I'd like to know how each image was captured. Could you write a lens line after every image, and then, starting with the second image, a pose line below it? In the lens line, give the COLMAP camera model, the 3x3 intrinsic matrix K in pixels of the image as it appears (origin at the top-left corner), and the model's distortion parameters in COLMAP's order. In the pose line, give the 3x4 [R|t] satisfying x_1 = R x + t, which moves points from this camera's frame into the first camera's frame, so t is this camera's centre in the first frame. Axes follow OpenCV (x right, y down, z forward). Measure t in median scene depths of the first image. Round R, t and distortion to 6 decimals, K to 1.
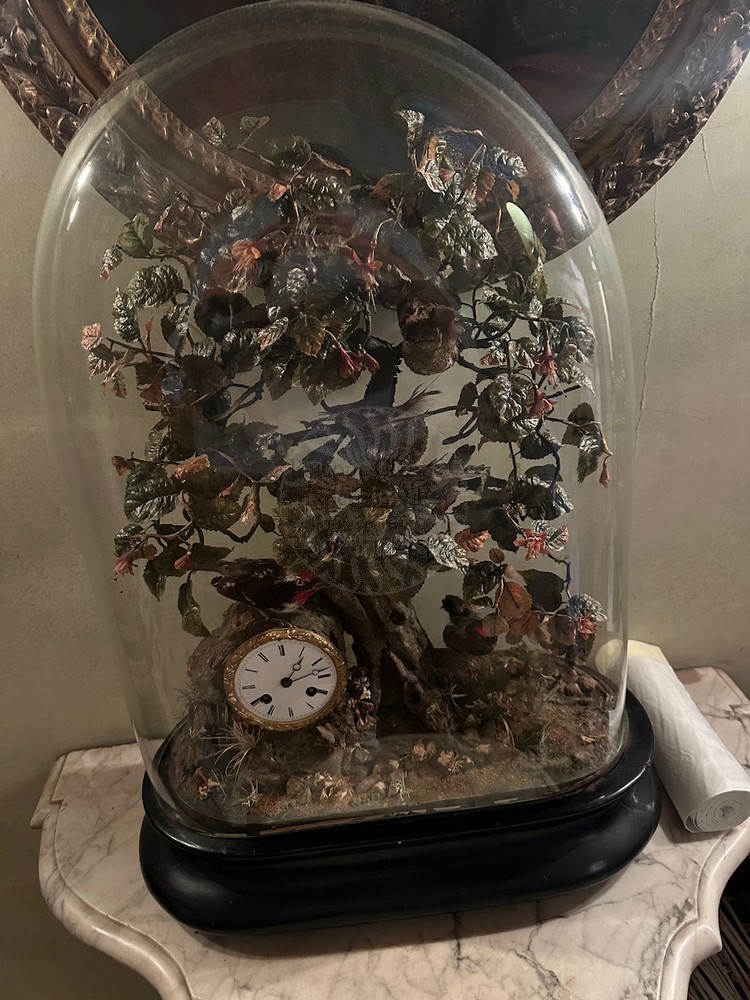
lens RADIAL K [[699.7, 0, 375.0], [0, 699.7, 500.0], [0, 0, 1]] dist [0.003334, 0.002761]
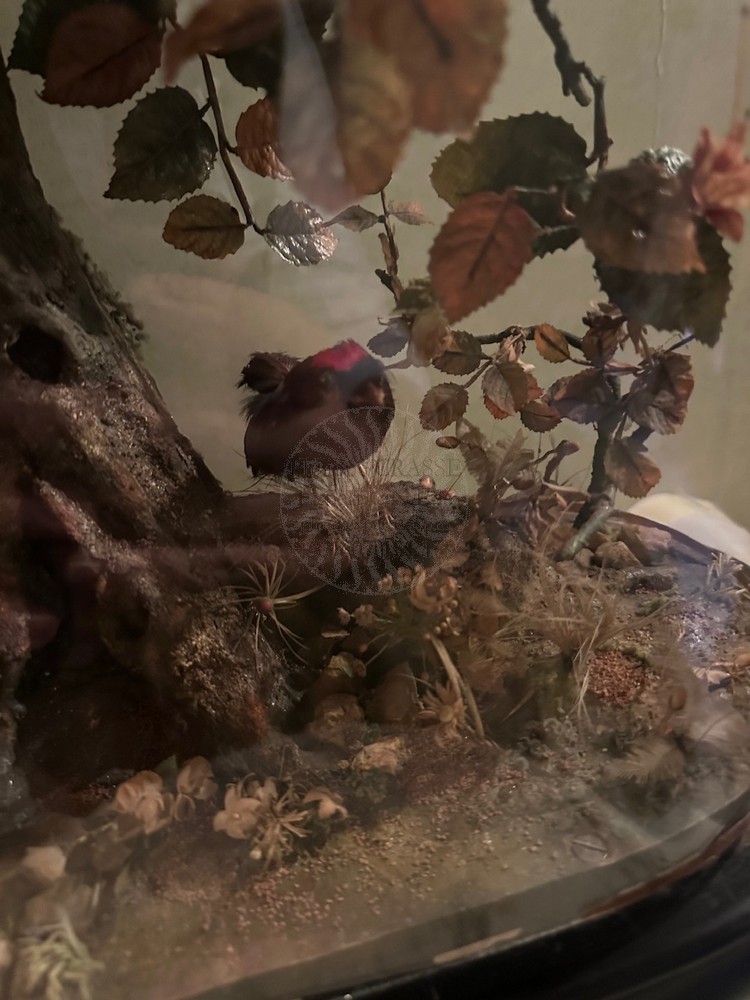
lens RADIAL K [[827.1, 0, 375.0], [0, 827.1, 500.0], [0, 0, 1]] dist [0.006962, -0.098310]
pose [[0.986641, -0.113745, 0.116623, 0.128209], [0.109530, 0.993098, 0.041951, 0.241192], [-0.120589, -0.028616, 0.992290, 0.680049]]
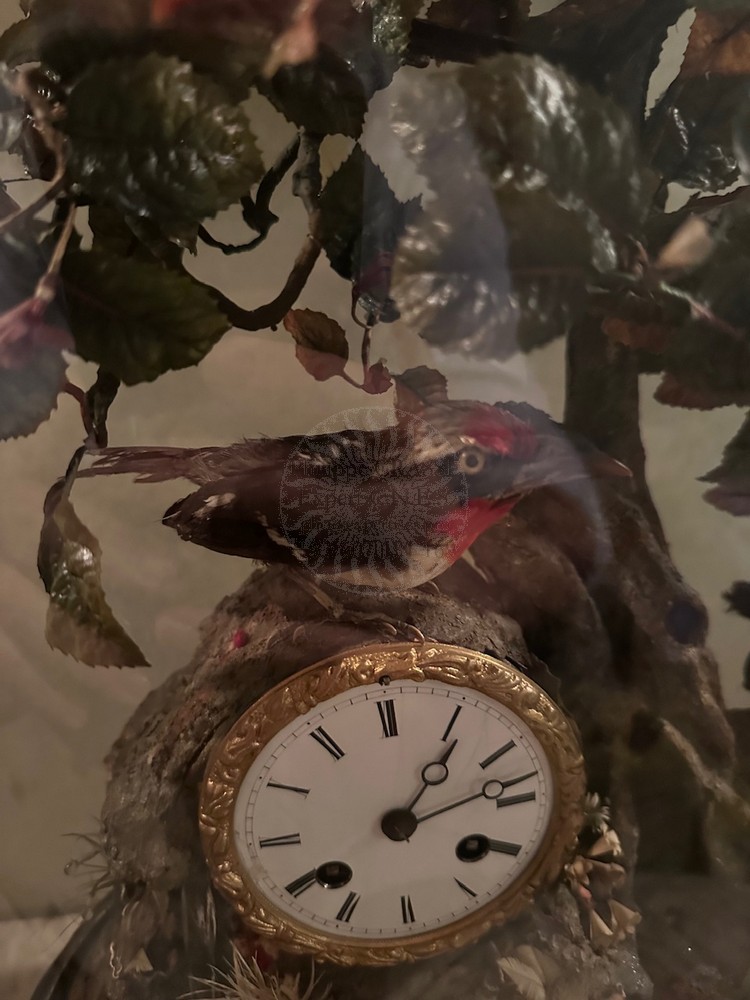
lens RADIAL K [[827.1, 0, 375.0], [0, 827.1, 500.0], [0, 0, 1]] dist [0.006962, -0.098310]
pose [[0.999501, -0.023894, -0.020678, -0.122346], [0.022628, 0.997978, -0.059400, 0.133997], [0.022055, 0.058902, 0.998020, 0.602867]]
